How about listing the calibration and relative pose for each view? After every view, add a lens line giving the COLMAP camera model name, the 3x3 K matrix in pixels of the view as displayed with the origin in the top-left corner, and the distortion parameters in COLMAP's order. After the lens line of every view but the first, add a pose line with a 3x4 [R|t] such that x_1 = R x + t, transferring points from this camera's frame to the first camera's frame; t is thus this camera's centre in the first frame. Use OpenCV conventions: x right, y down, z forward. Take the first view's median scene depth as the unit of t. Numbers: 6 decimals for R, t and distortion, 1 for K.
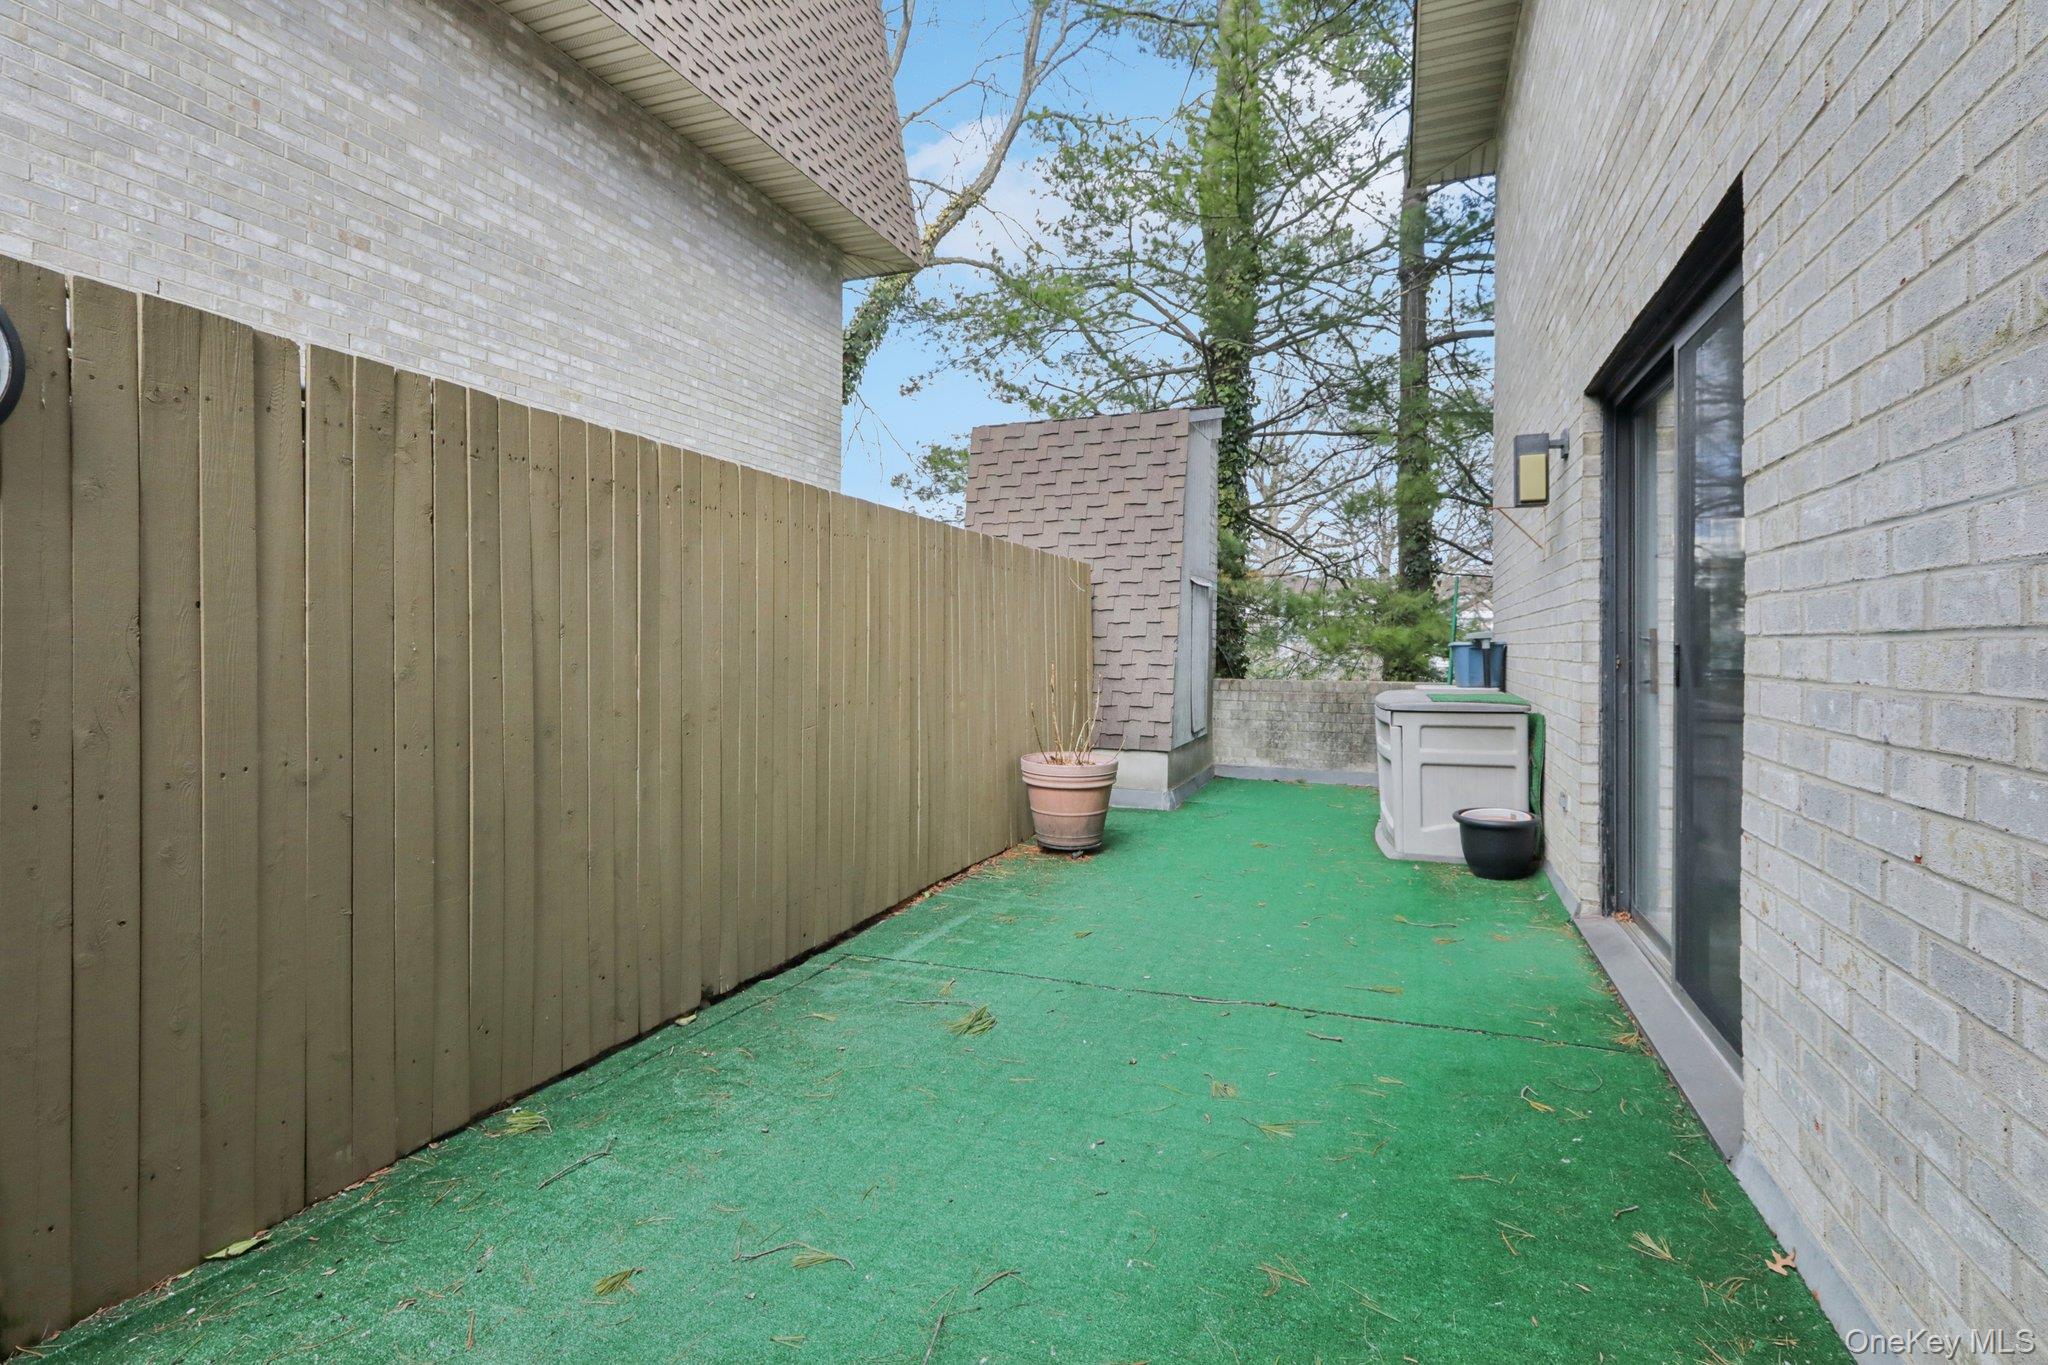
lens RADIAL K [[909.4, 0, 1059.1], [0, 909.4, 640.6], [0, 0, 1]] dist [0.001258, 0.000205]
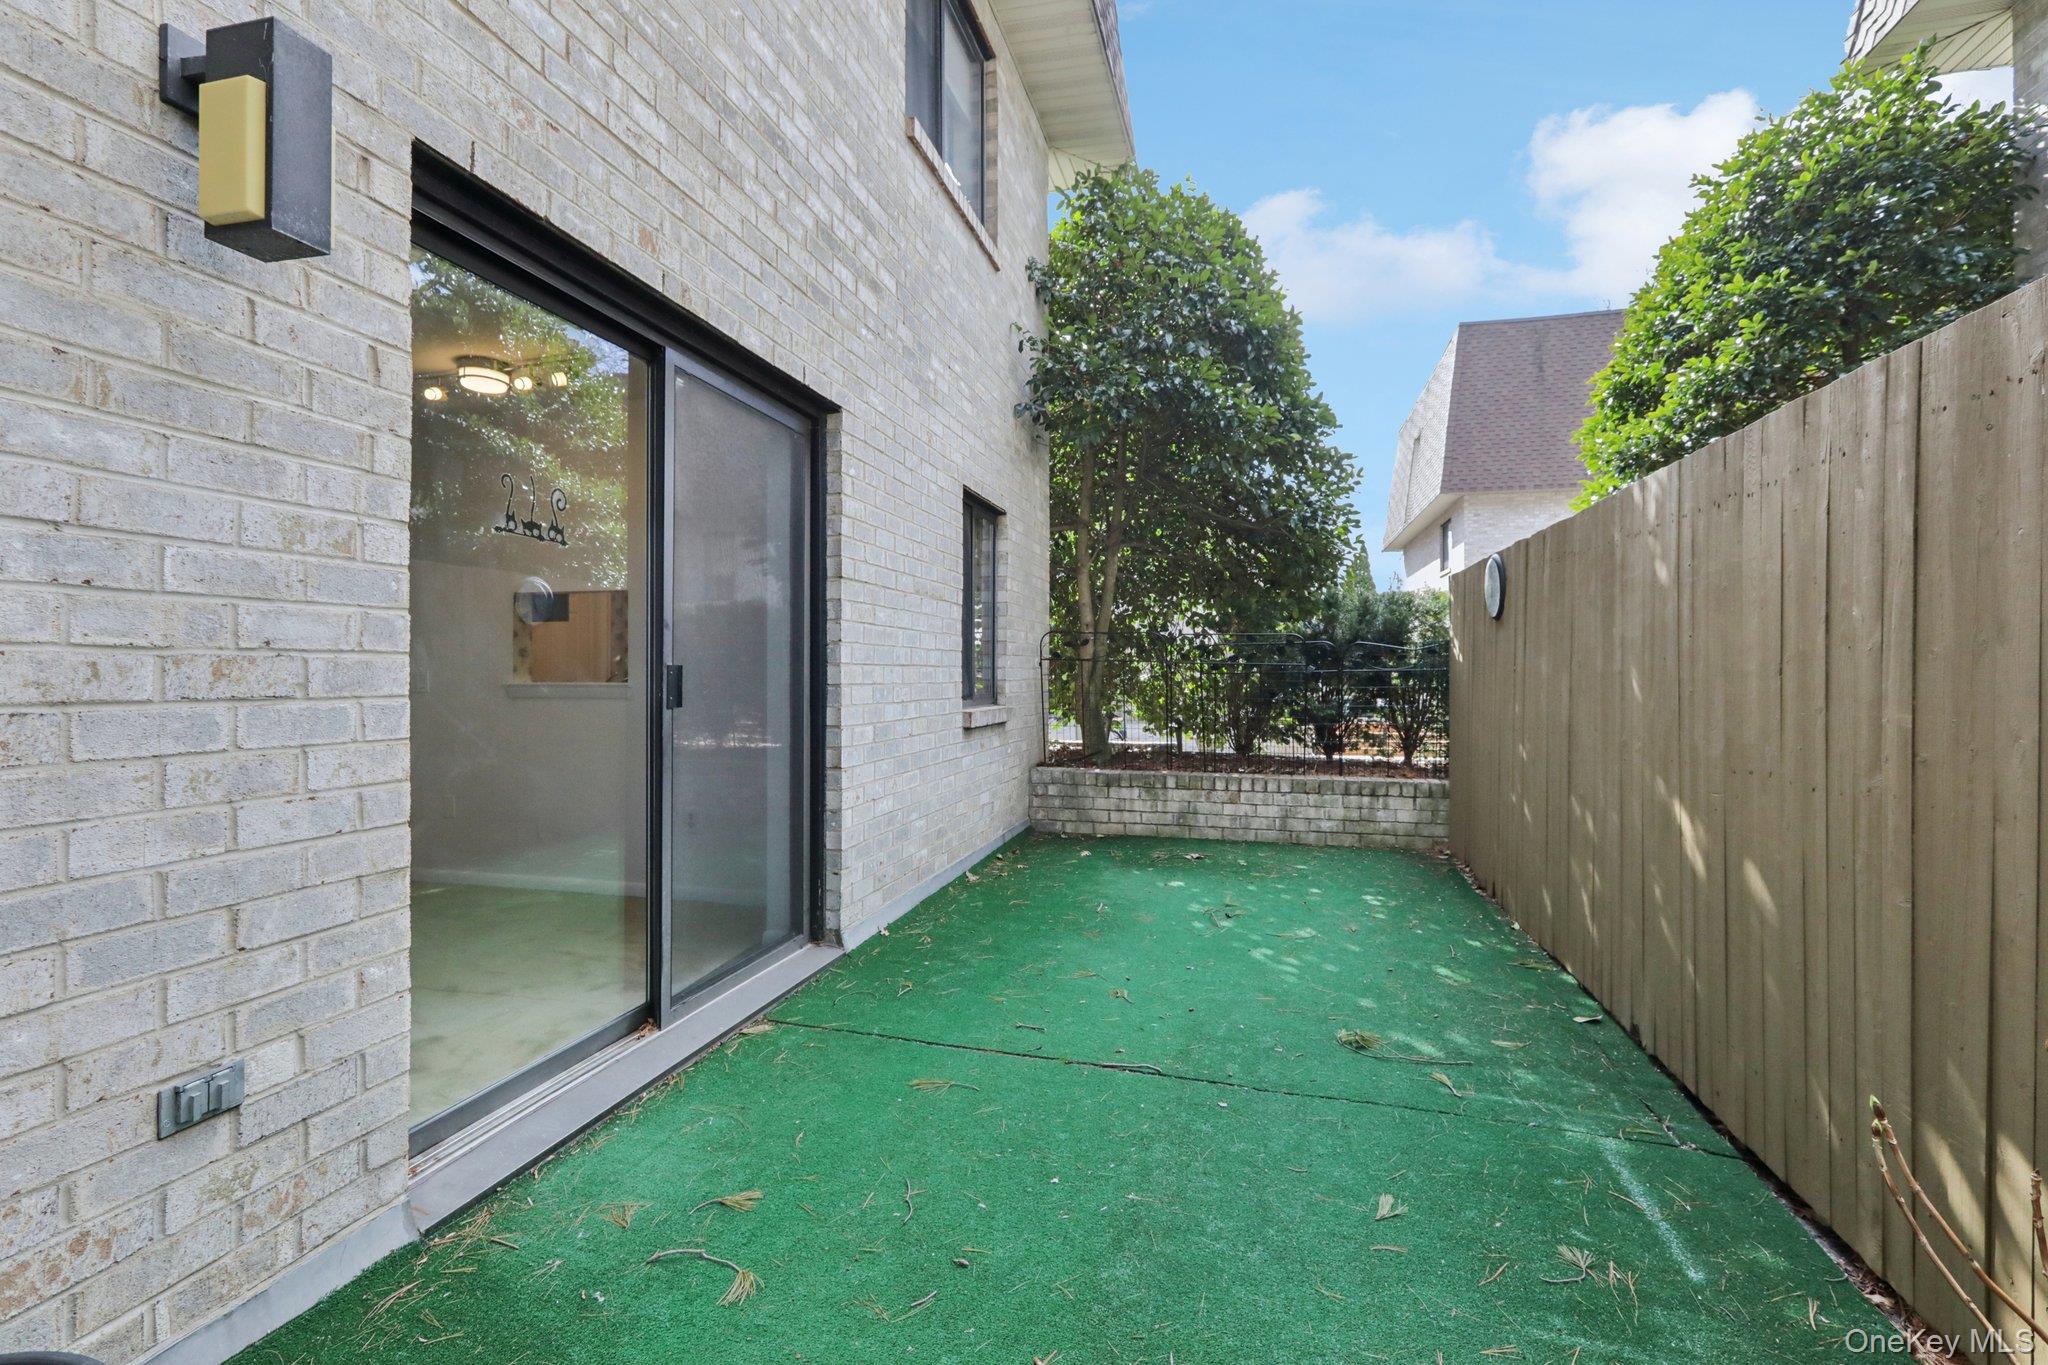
lens RADIAL K [[962.8, 0, 1024.0], [0, 962.8, 682.5], [0, 0, 1]] dist [0.001737, 0.000782]
pose [[-0.993961, -0.003102, -0.109690, 0.247648], [-0.003360, 0.999992, 0.002171, 0.011681], [0.109682, 0.002526, -0.993964, 1.247148]]
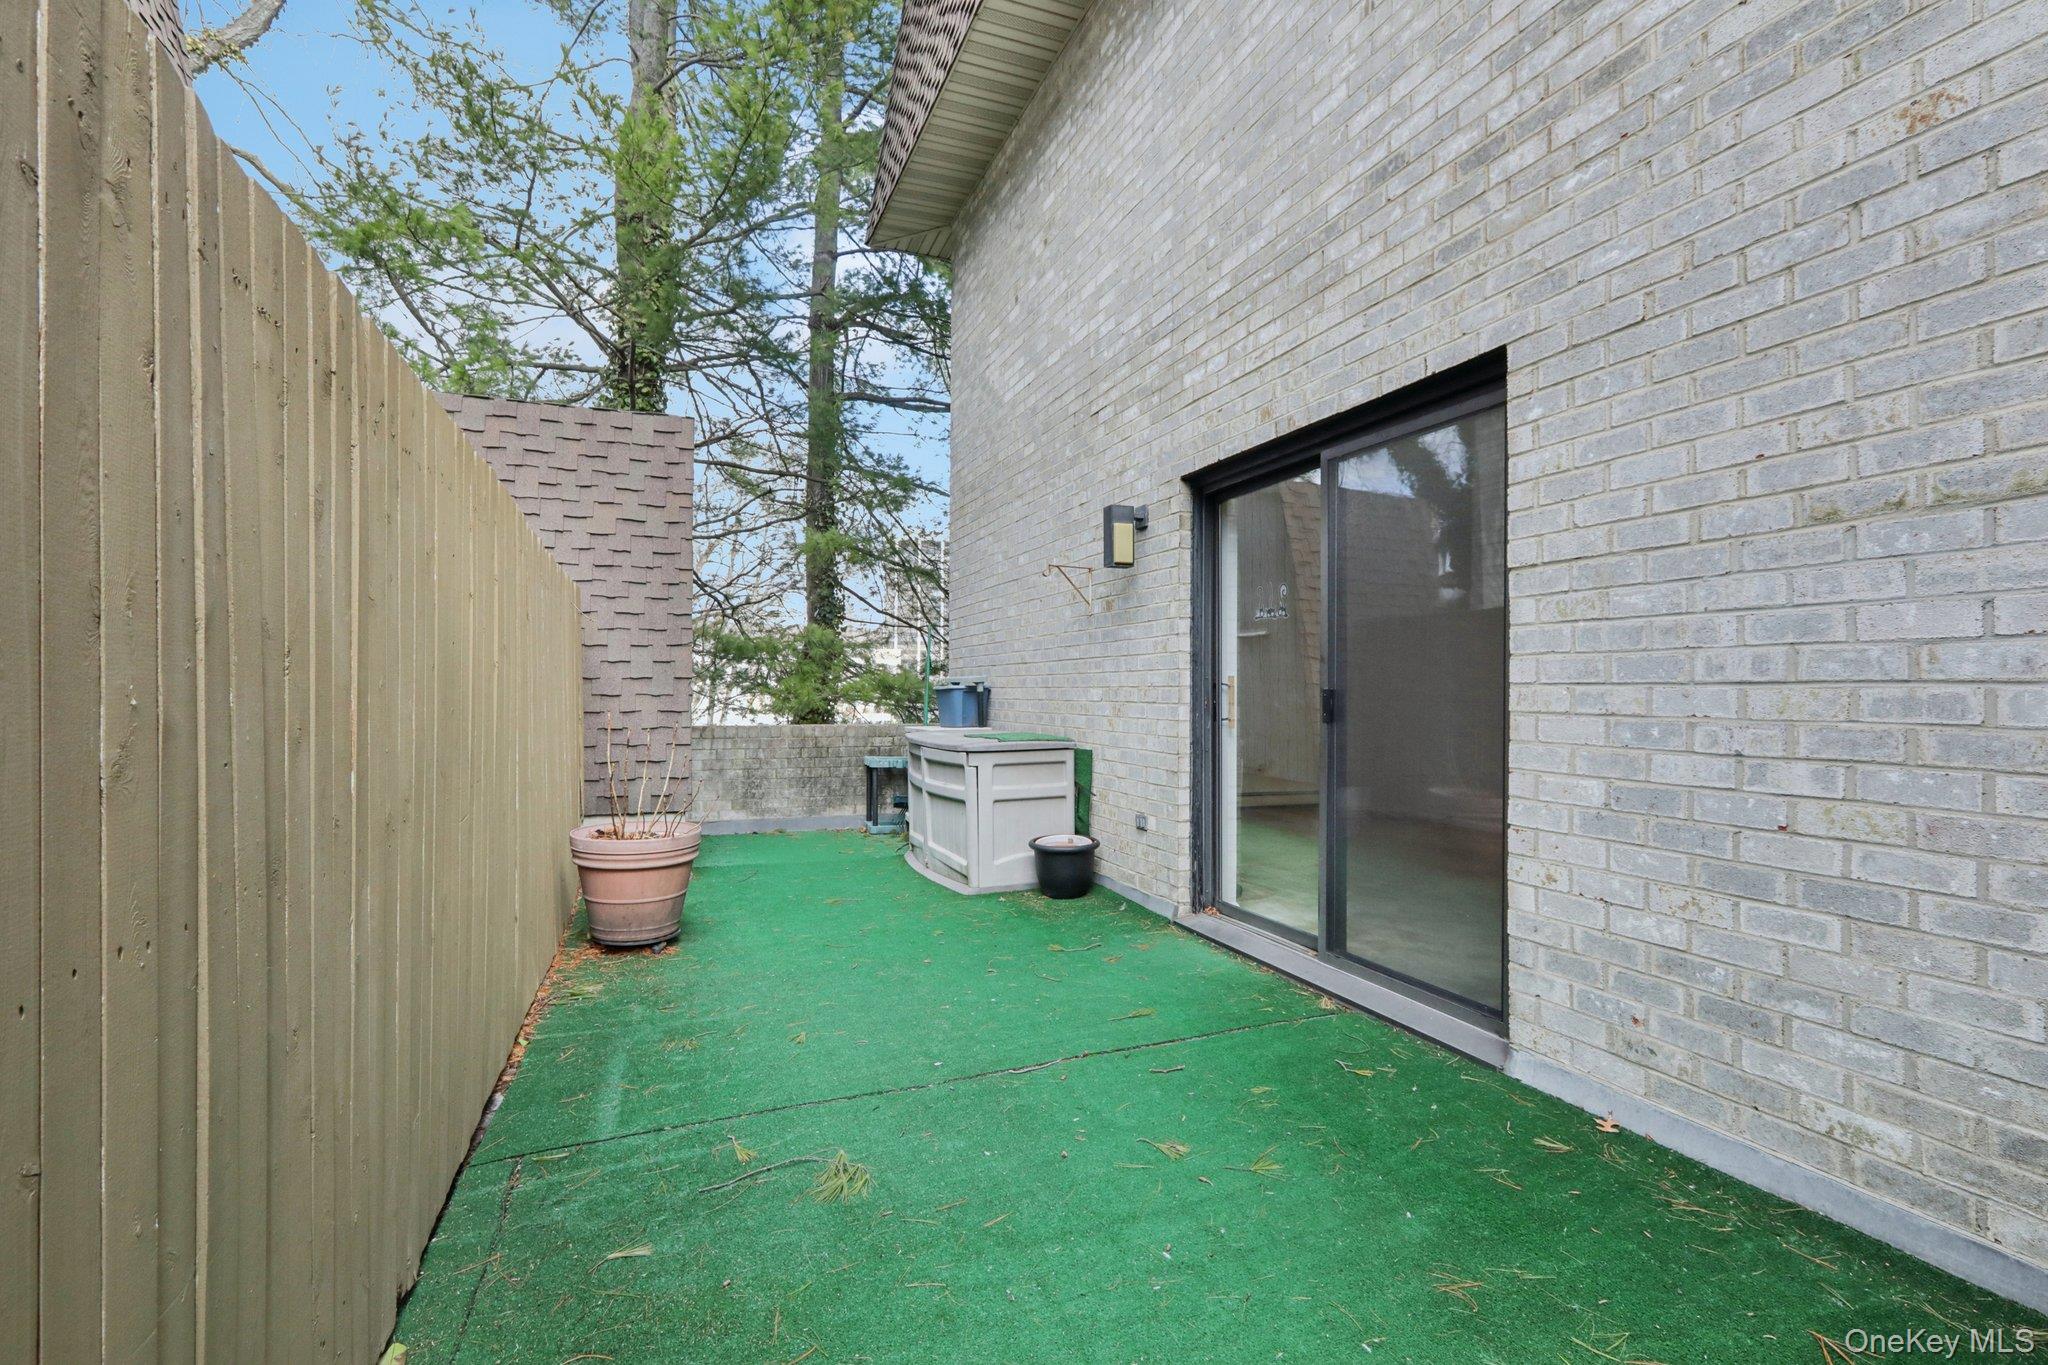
lens RADIAL K [[910.8, 0, 1024.0], [0, 910.8, 682.5], [0, 0, 1]] dist [-0.002906, 0.000227]
pose [[0.748159, 0.004245, 0.663506, -0.299492], [-0.003939, 0.999990, -0.001956, -0.000489], [-0.663508, -0.001150, 0.748168, 0.195265]]
